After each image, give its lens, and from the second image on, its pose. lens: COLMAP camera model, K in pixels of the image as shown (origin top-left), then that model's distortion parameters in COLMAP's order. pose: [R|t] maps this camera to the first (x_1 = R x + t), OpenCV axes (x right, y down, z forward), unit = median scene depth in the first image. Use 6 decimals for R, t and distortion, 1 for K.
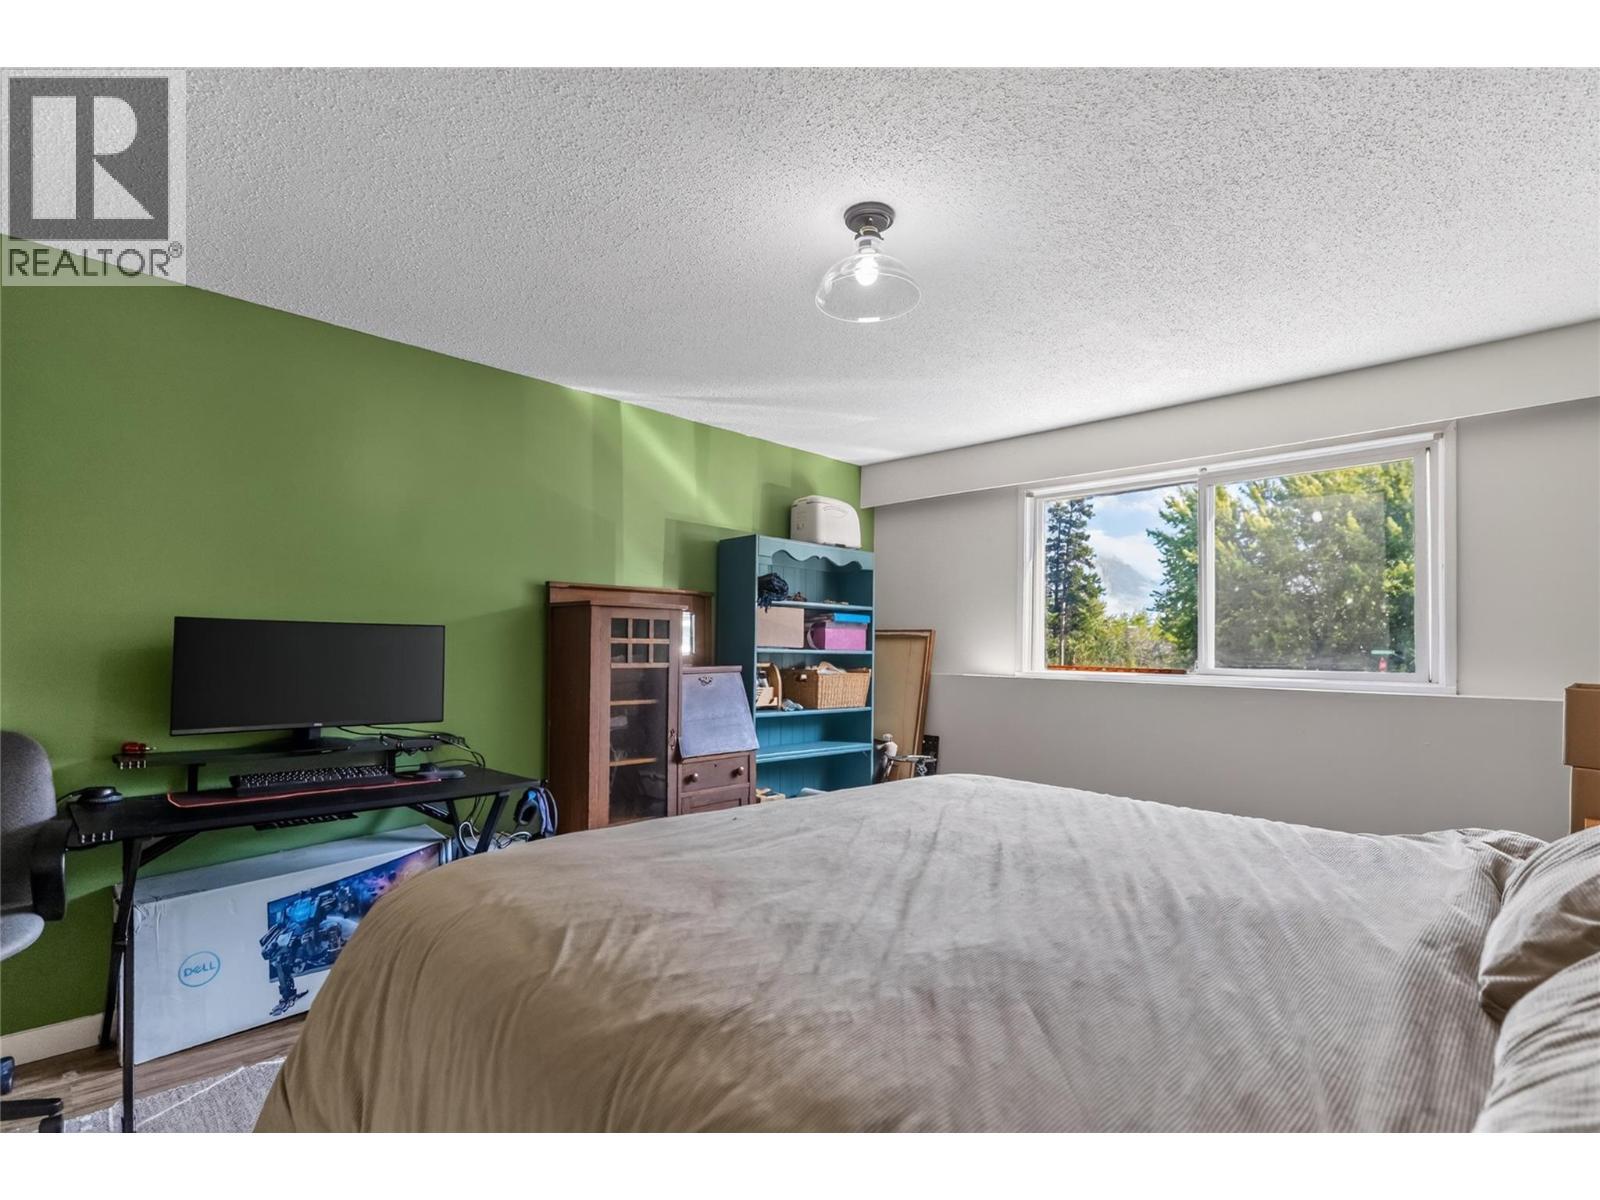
lens RADIAL K [[753.9, 0, 803.9], [0, 753.9, 611.1], [0, 0, 1]] dist [0.015249, -0.005180]
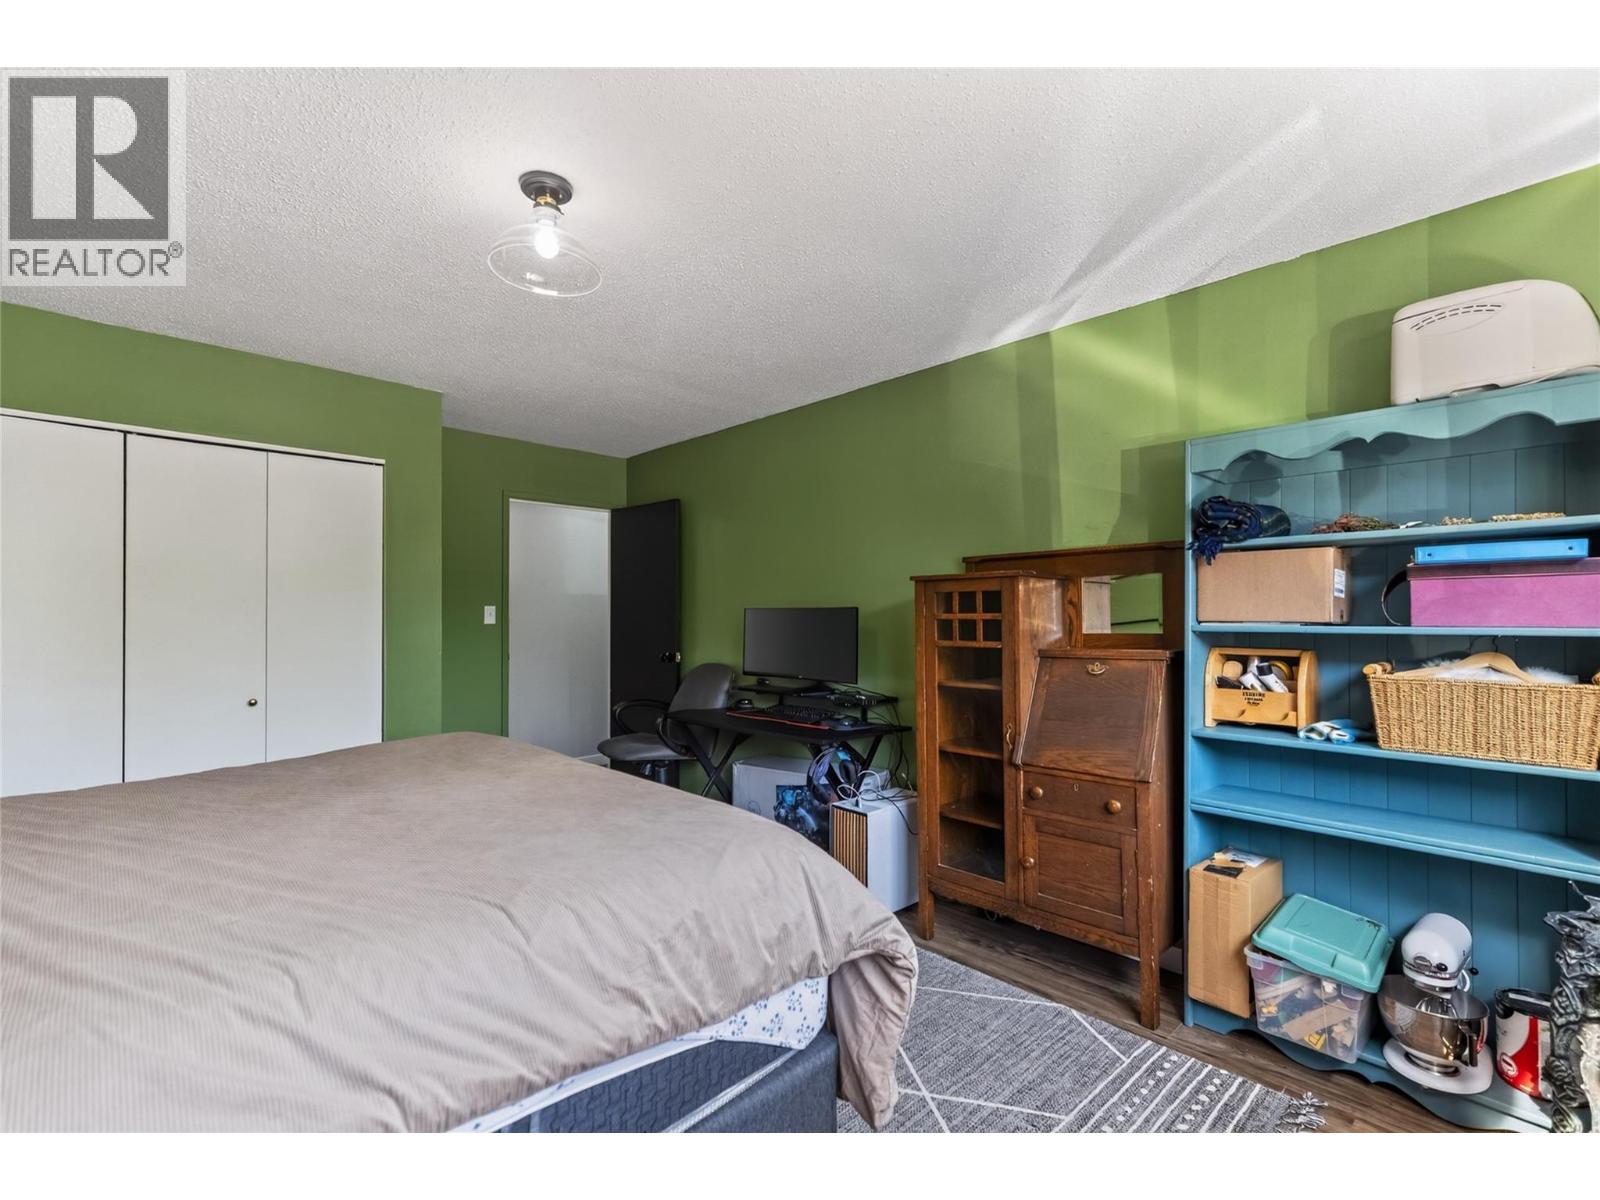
lens RADIAL K [[753.9, 0, 803.6], [0, 753.9, 596.2], [0, 0, 1]] dist [0.015249, -0.005180]
pose [[-0.011276, -0.043029, -0.999010, 0.657255], [0.049349, 0.997832, -0.043536, 0.044541], [0.998718, -0.049791, -0.009128, 0.804649]]
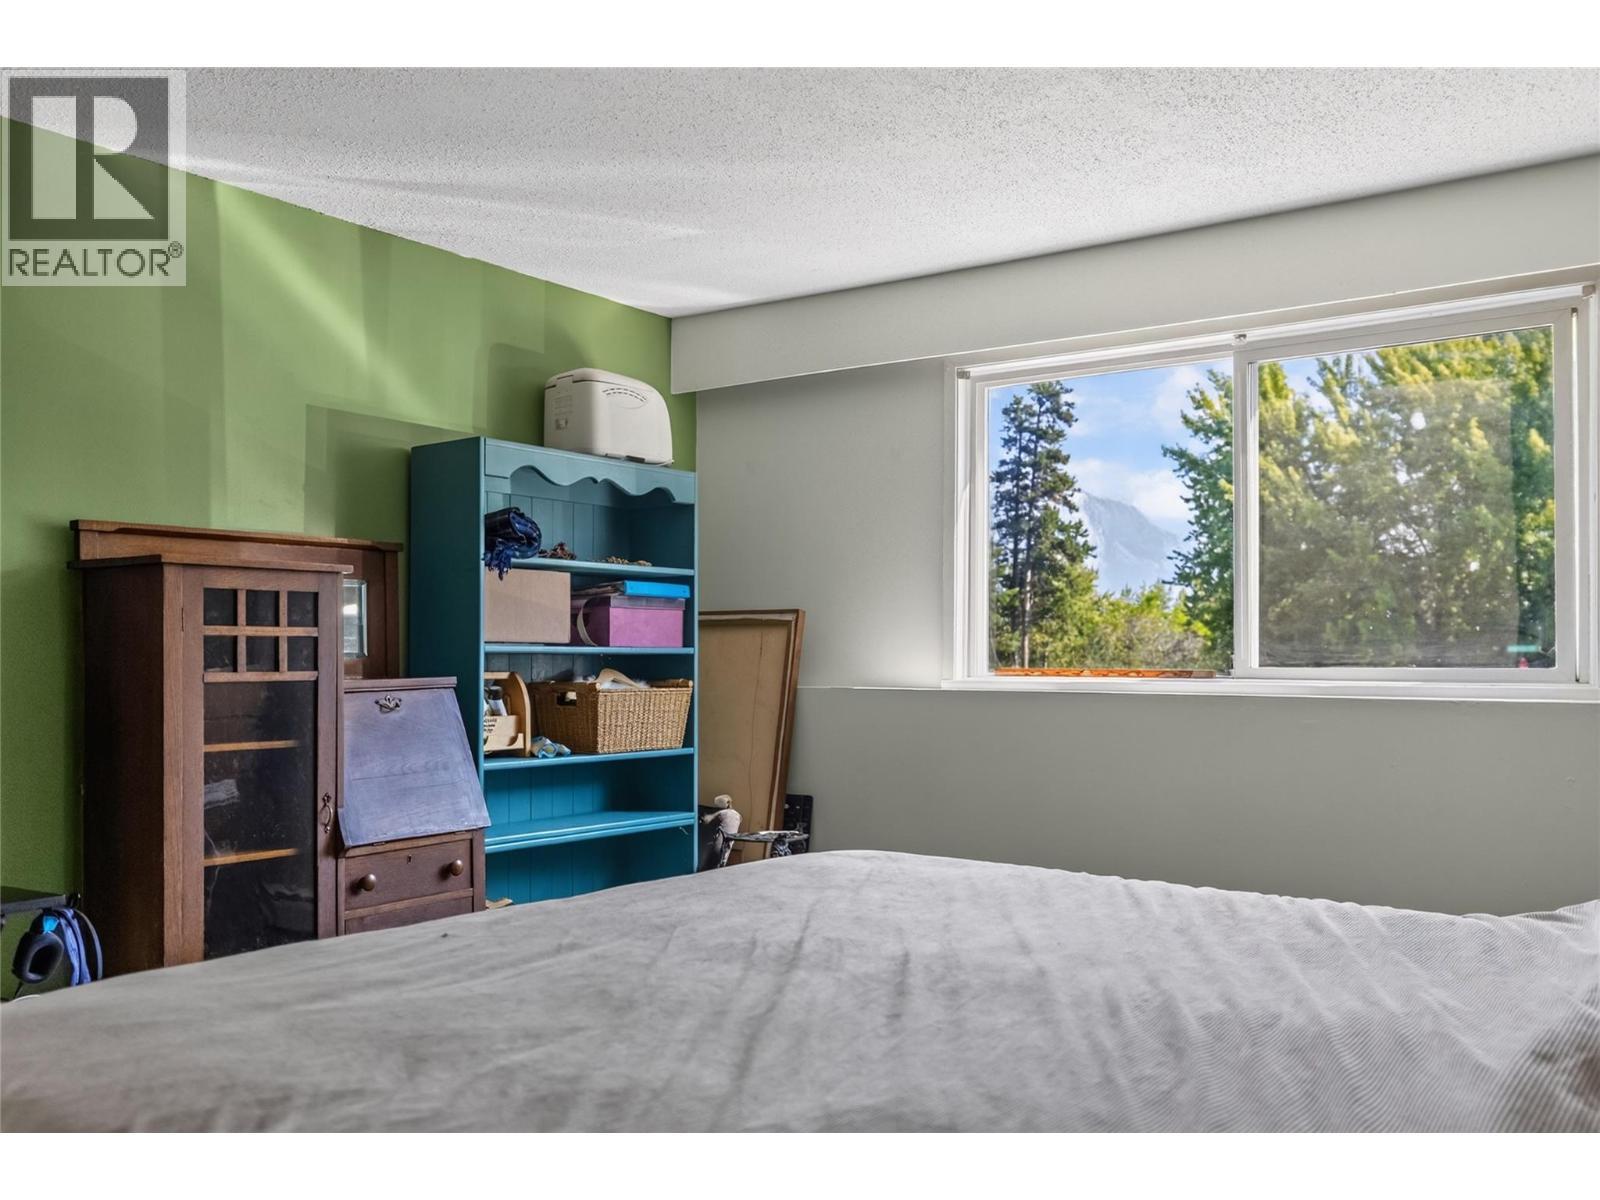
lens RADIAL K [[1359.1, 0, 785.9], [0, 1359.1, 611.8], [0, 0, 1]] dist [0.004221, 0.020846]
pose [[0.987916, -0.009157, 0.154722, 0.002225], [0.006475, 0.999820, 0.017831, 0.010848], [-0.154858, -0.016613, 0.987797, -0.014682]]
